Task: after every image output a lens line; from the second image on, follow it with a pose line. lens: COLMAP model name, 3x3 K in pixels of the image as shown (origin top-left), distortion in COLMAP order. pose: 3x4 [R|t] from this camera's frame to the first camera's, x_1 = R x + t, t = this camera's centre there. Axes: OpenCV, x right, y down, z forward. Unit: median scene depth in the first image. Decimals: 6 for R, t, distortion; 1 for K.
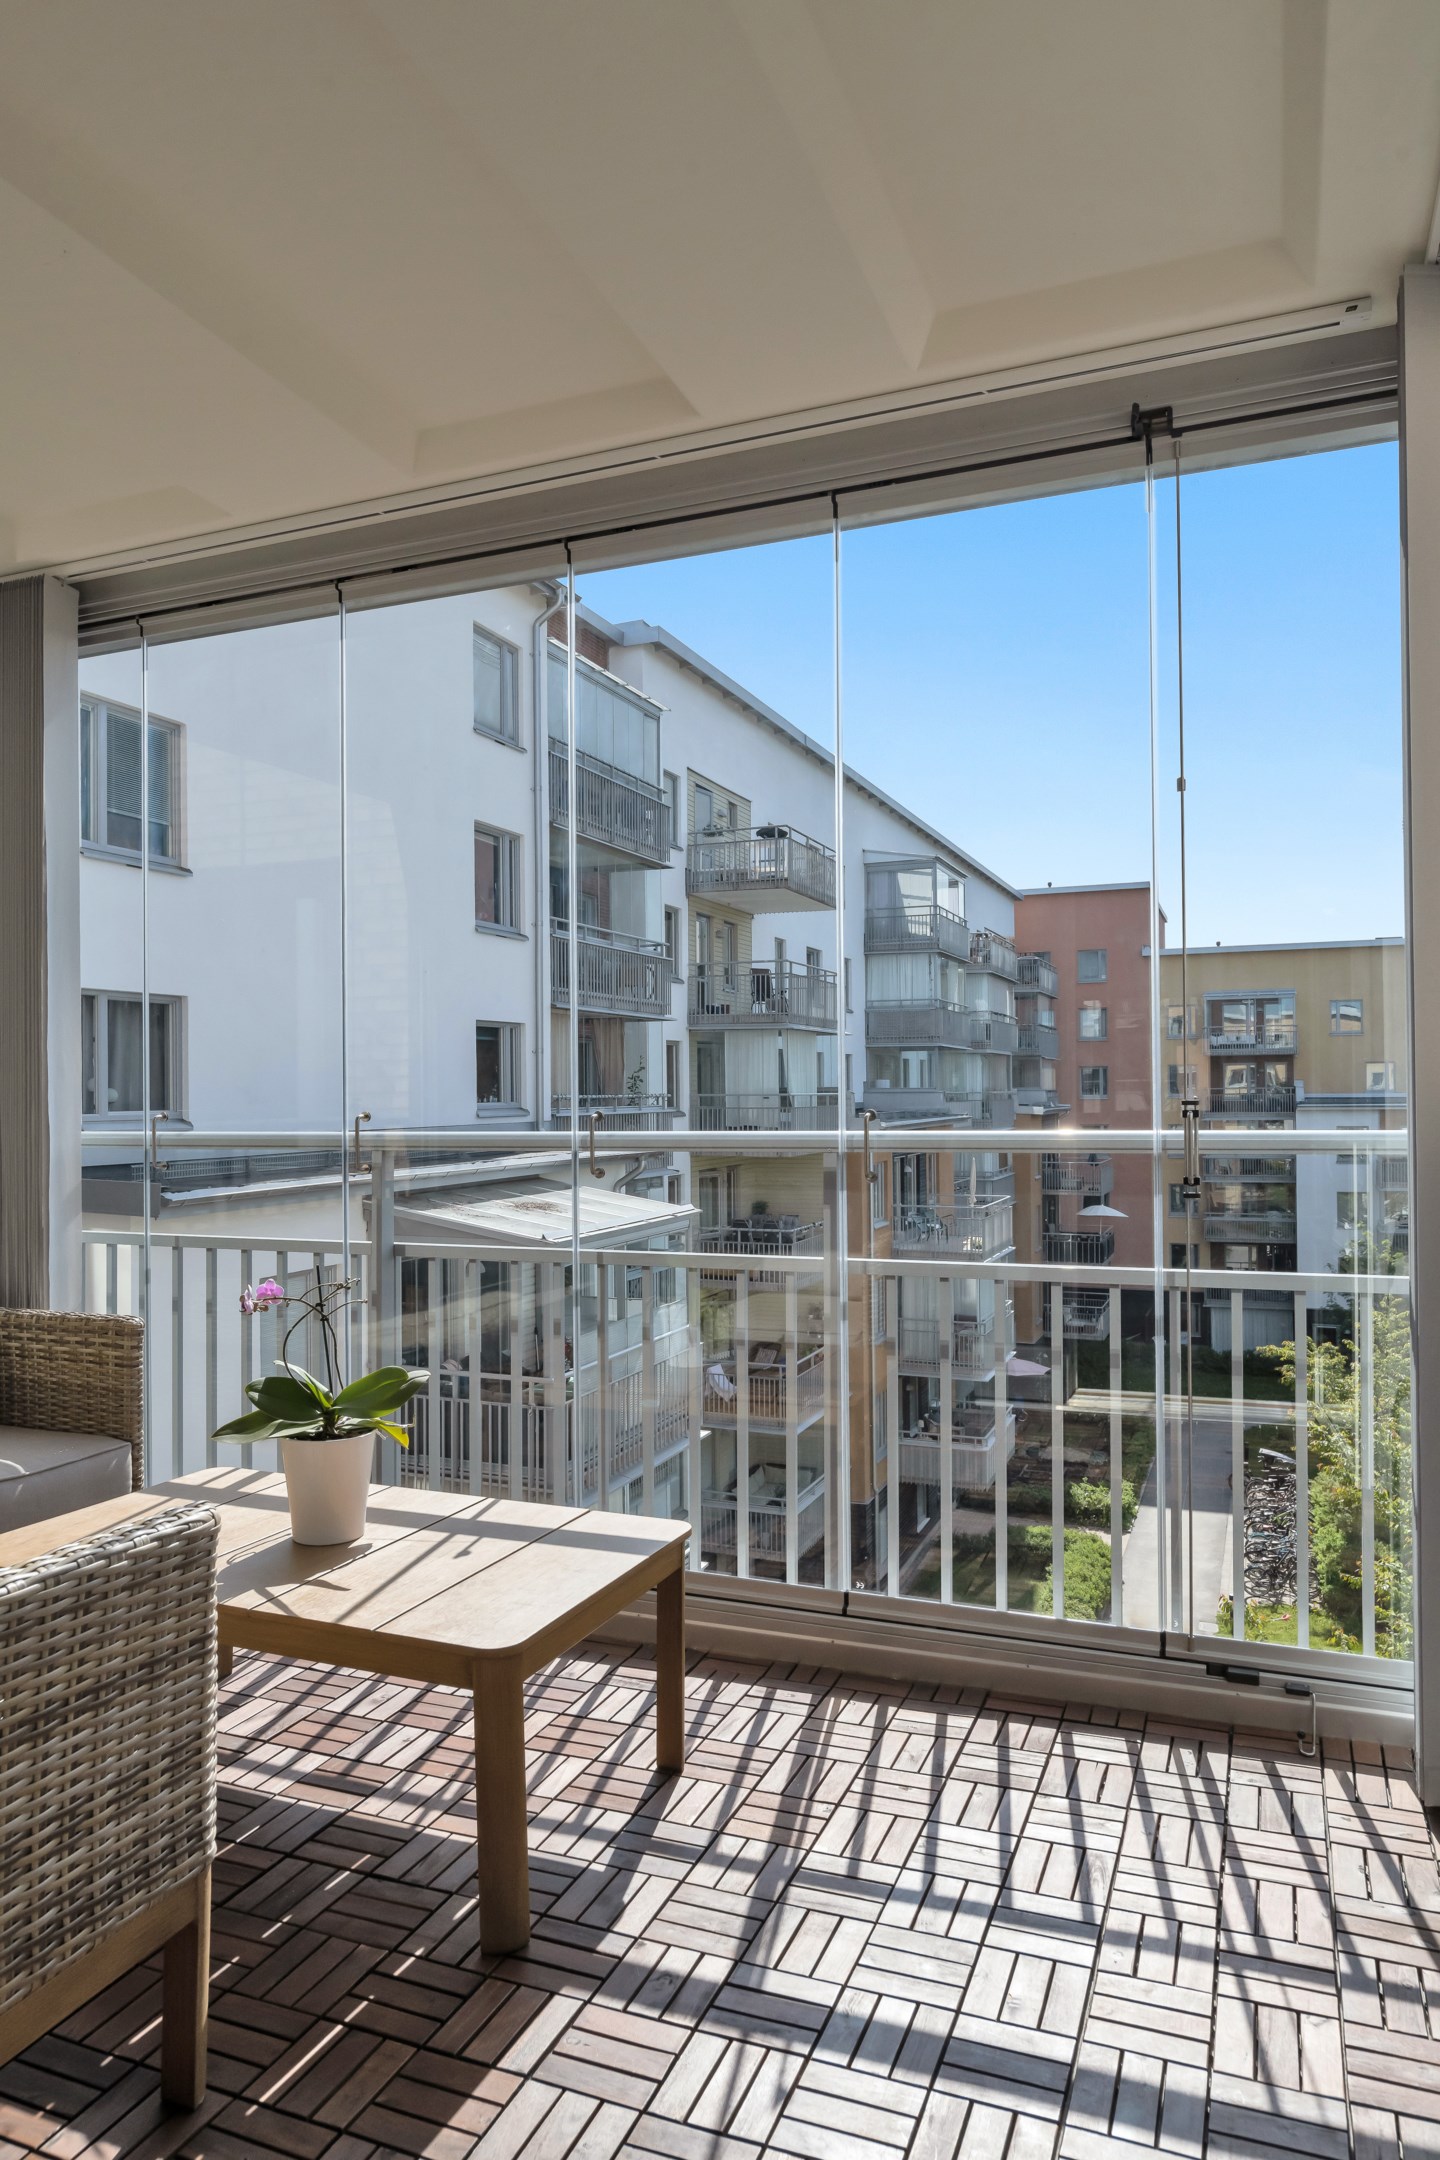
lens RADIAL K [[1366.6, 0, 733.4], [0, 1366.6, 1080.9], [0, 0, 1]] dist [-0.007387, -0.000421]
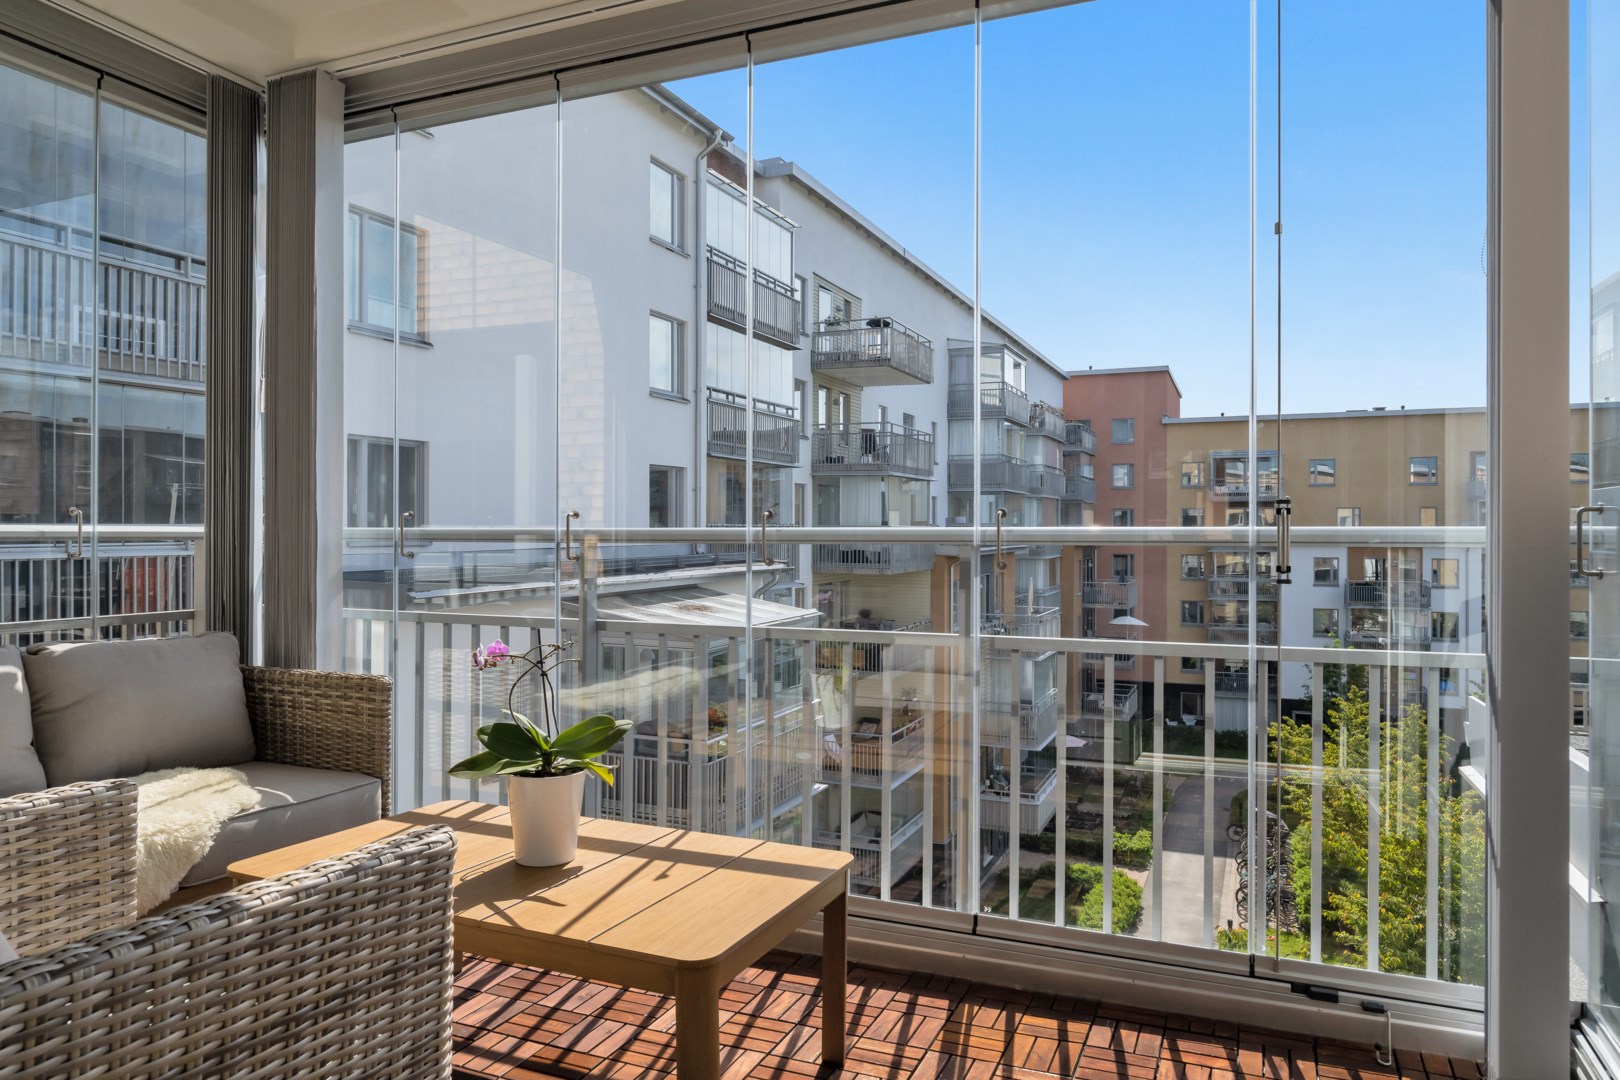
lens RADIAL K [[1045.7, 0, 813.2], [0, 1045.7, 527.3], [0, 0, 1]] dist [-0.008083, 0.000029]
pose [[0.999565, 0.011605, -0.027120, -0.040141], [-0.011385, 0.999901, 0.008265, 0.033721], [0.027213, -0.007952, 0.999598, 0.096954]]
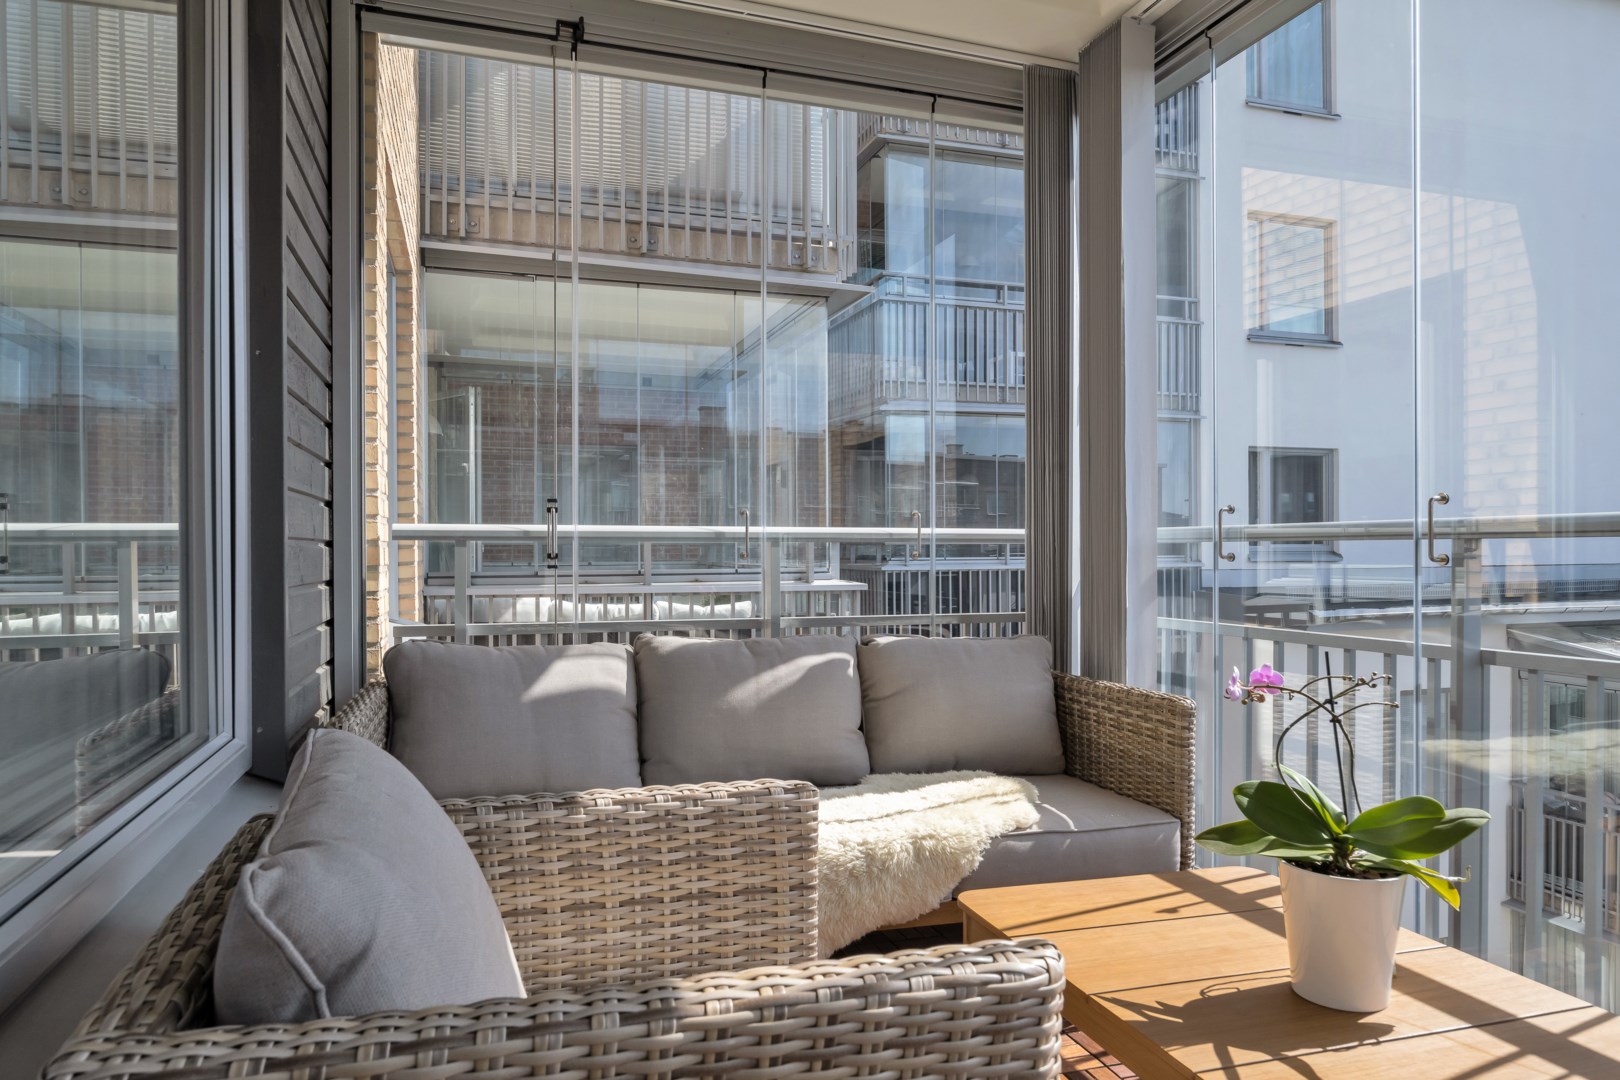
lens RADIAL K [[1028.8, 0, 812.7], [0, 1028.8, 552.5], [0, 0, 1]] dist [-0.009505, 0.000526]
pose [[0.643125, 0.009211, -0.765706, -0.036165], [0.005202, 0.999852, 0.016397, 0.058855], [0.765743, -0.014529, 0.642982, 0.346290]]
